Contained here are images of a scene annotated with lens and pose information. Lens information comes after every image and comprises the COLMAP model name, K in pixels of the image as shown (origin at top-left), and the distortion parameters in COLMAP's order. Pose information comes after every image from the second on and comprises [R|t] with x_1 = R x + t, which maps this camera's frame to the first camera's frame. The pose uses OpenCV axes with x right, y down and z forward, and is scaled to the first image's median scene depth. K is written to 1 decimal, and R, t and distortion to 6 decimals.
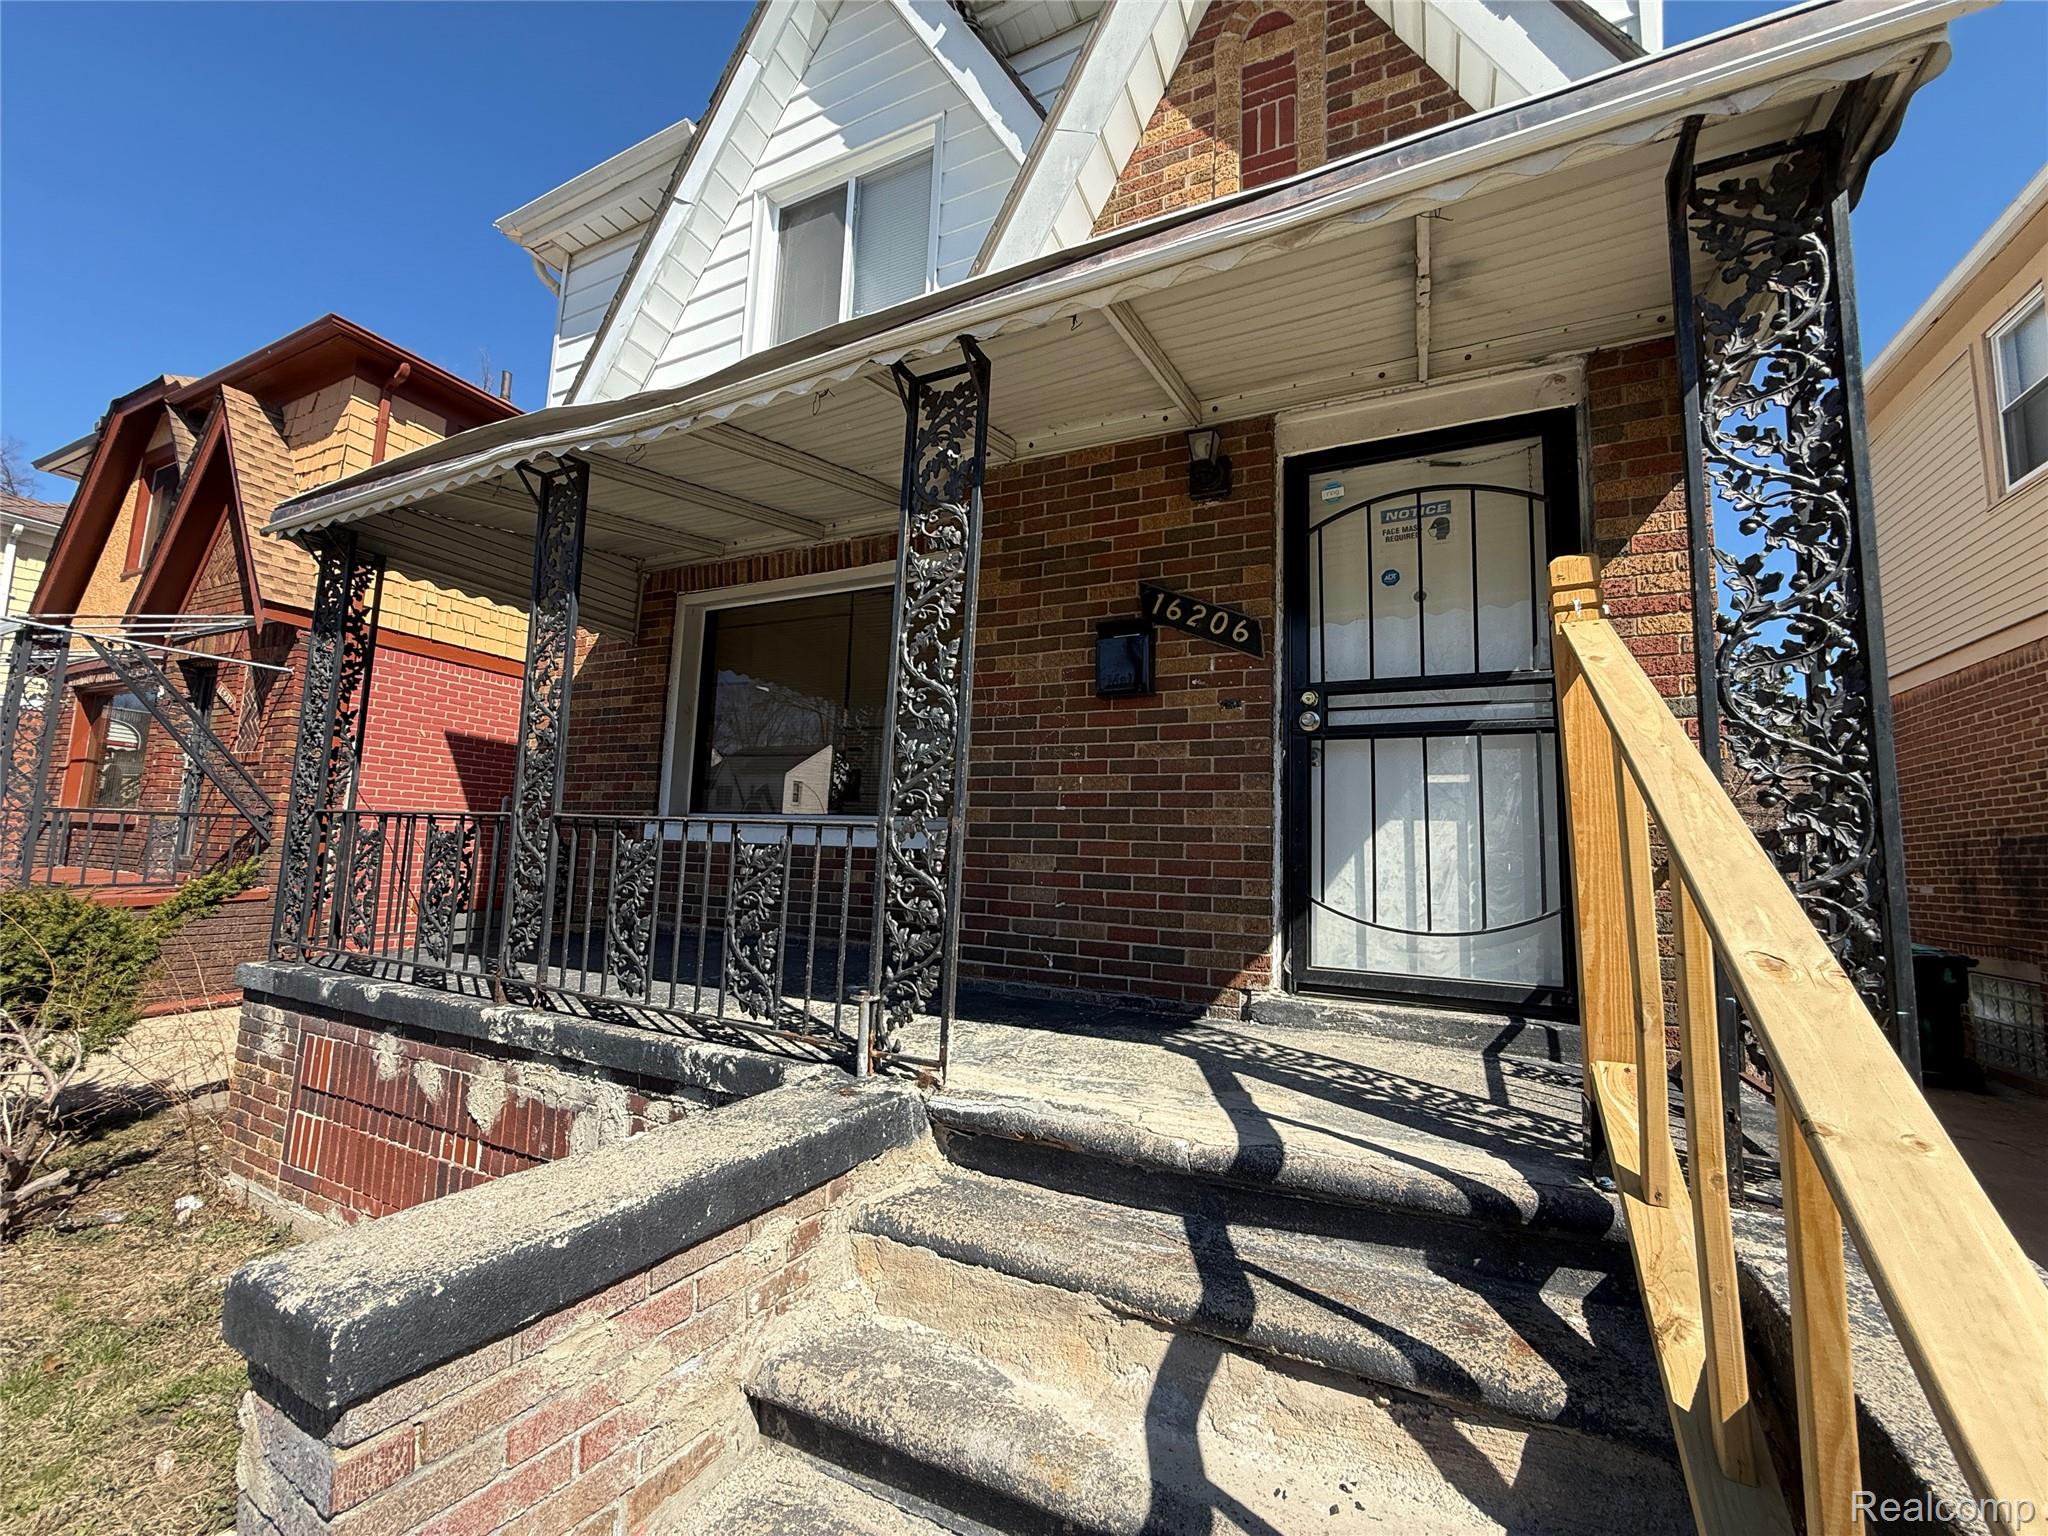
lens RADIAL K [[815.5, 0, 1017.4], [0, 815.5, 767.2], [0, 0, 1]] dist [-0.000538, 0.000057]
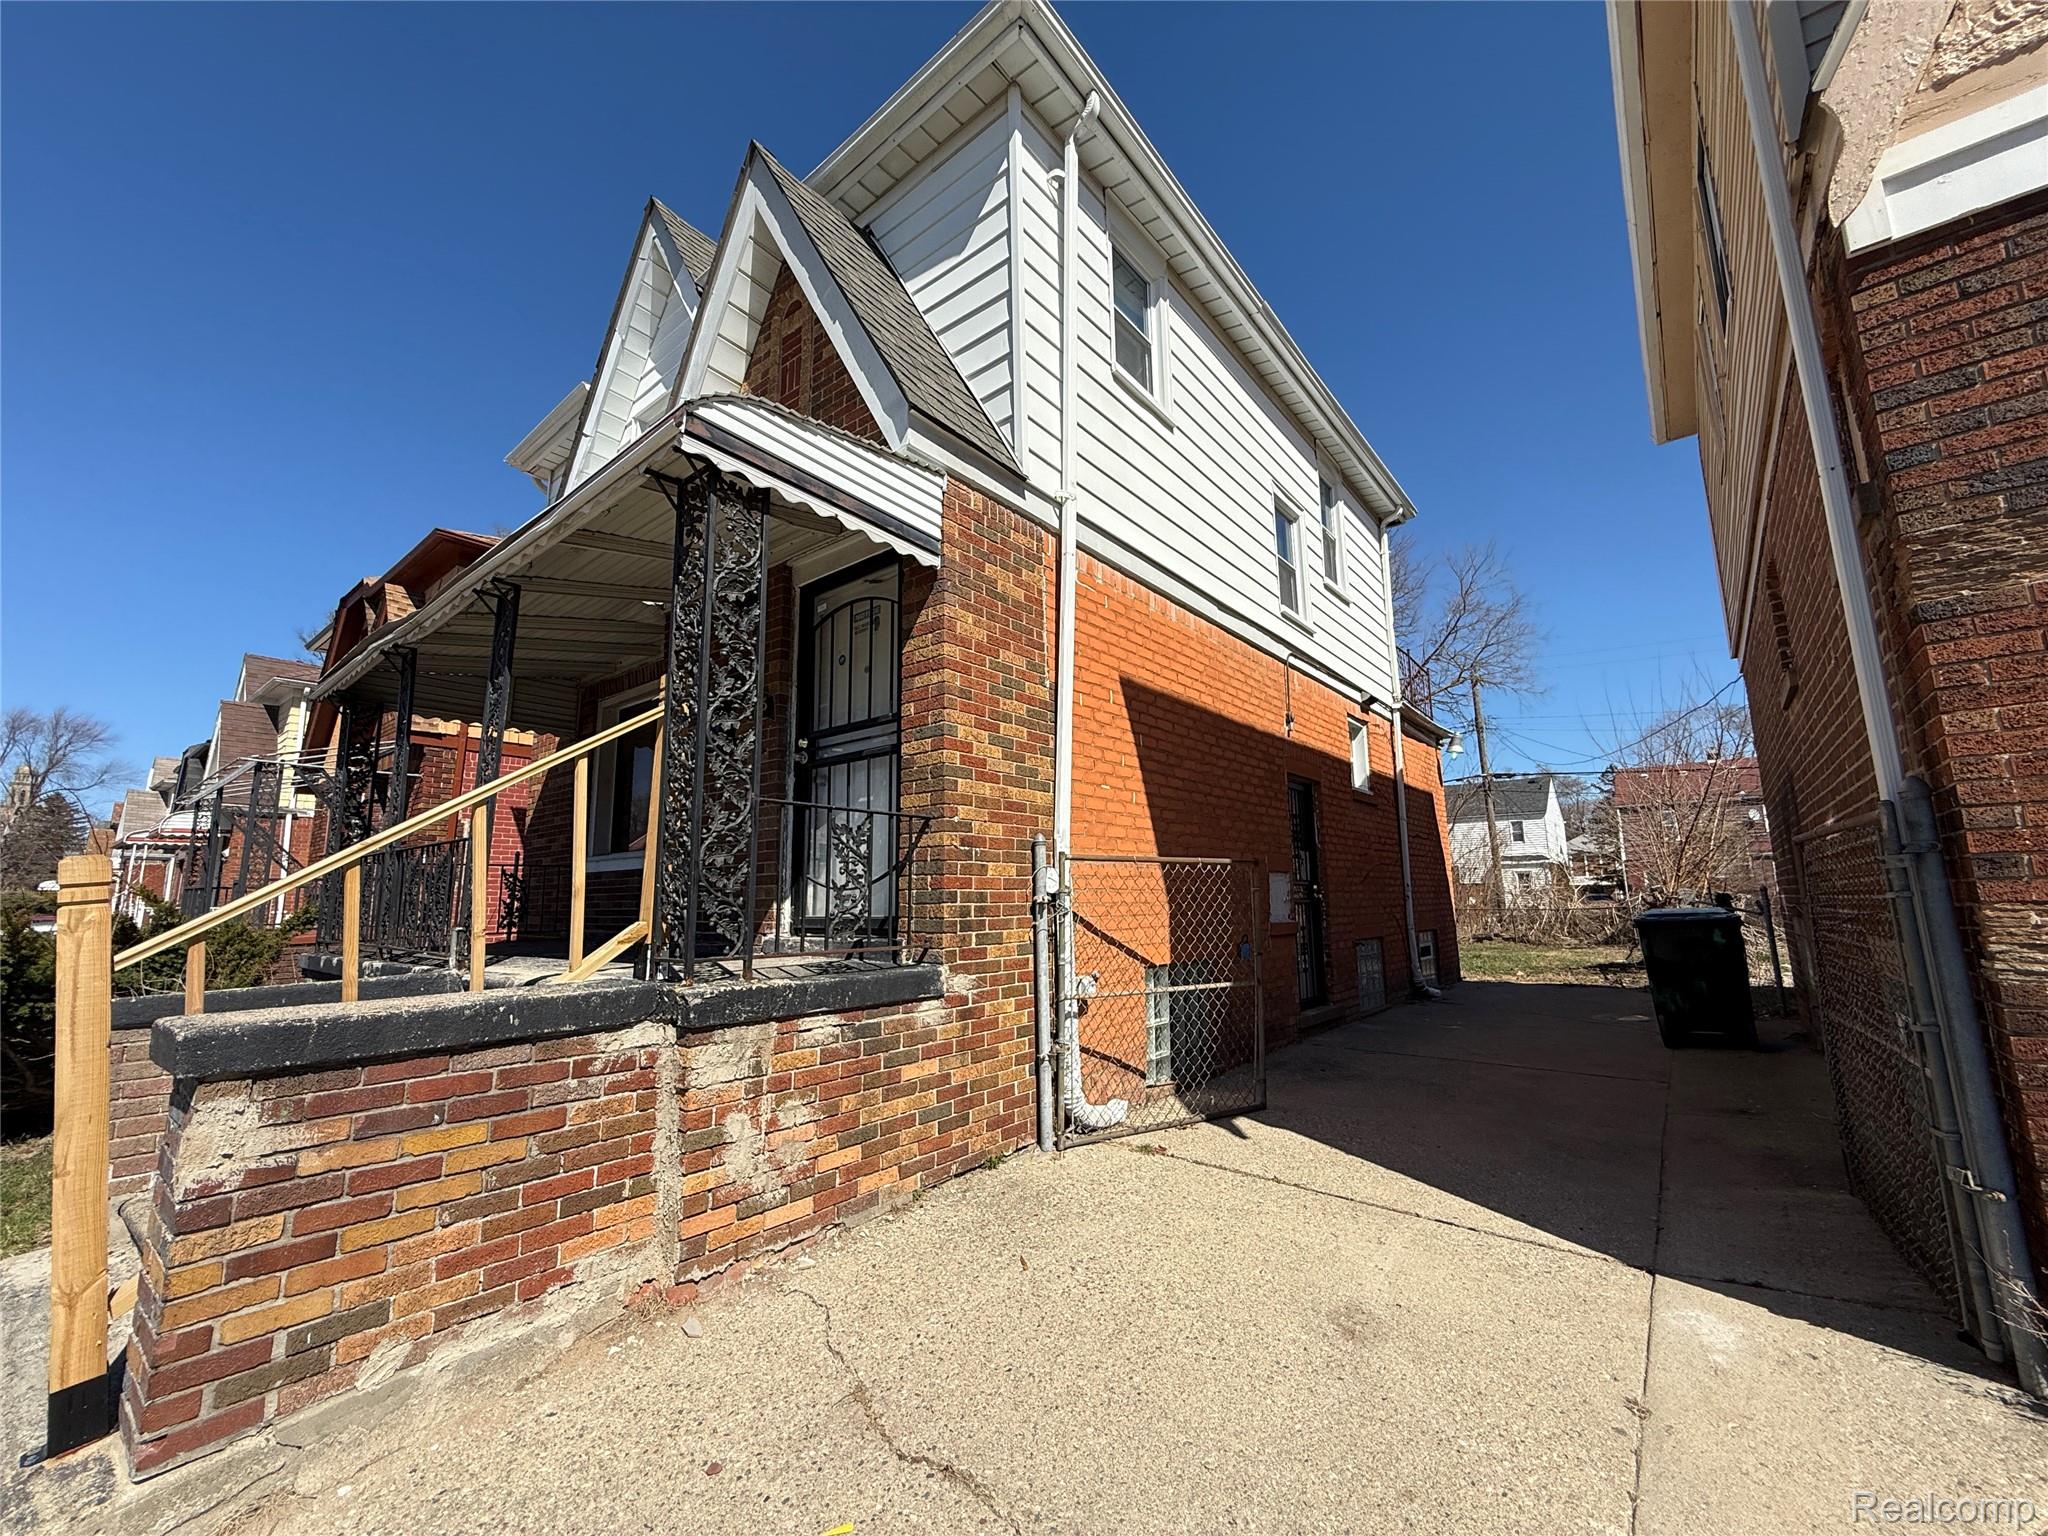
lens RADIAL K [[815.5, 0, 1017.4], [0, 815.5, 767.2], [0, 0, 1]] dist [-0.000538, 0.000057]
pose [[0.972871, -0.087321, -0.214234, 1.050206], [0.075412, 0.995150, -0.063162, 0.087148], [0.218710, 0.045293, 0.974738, -0.400511]]
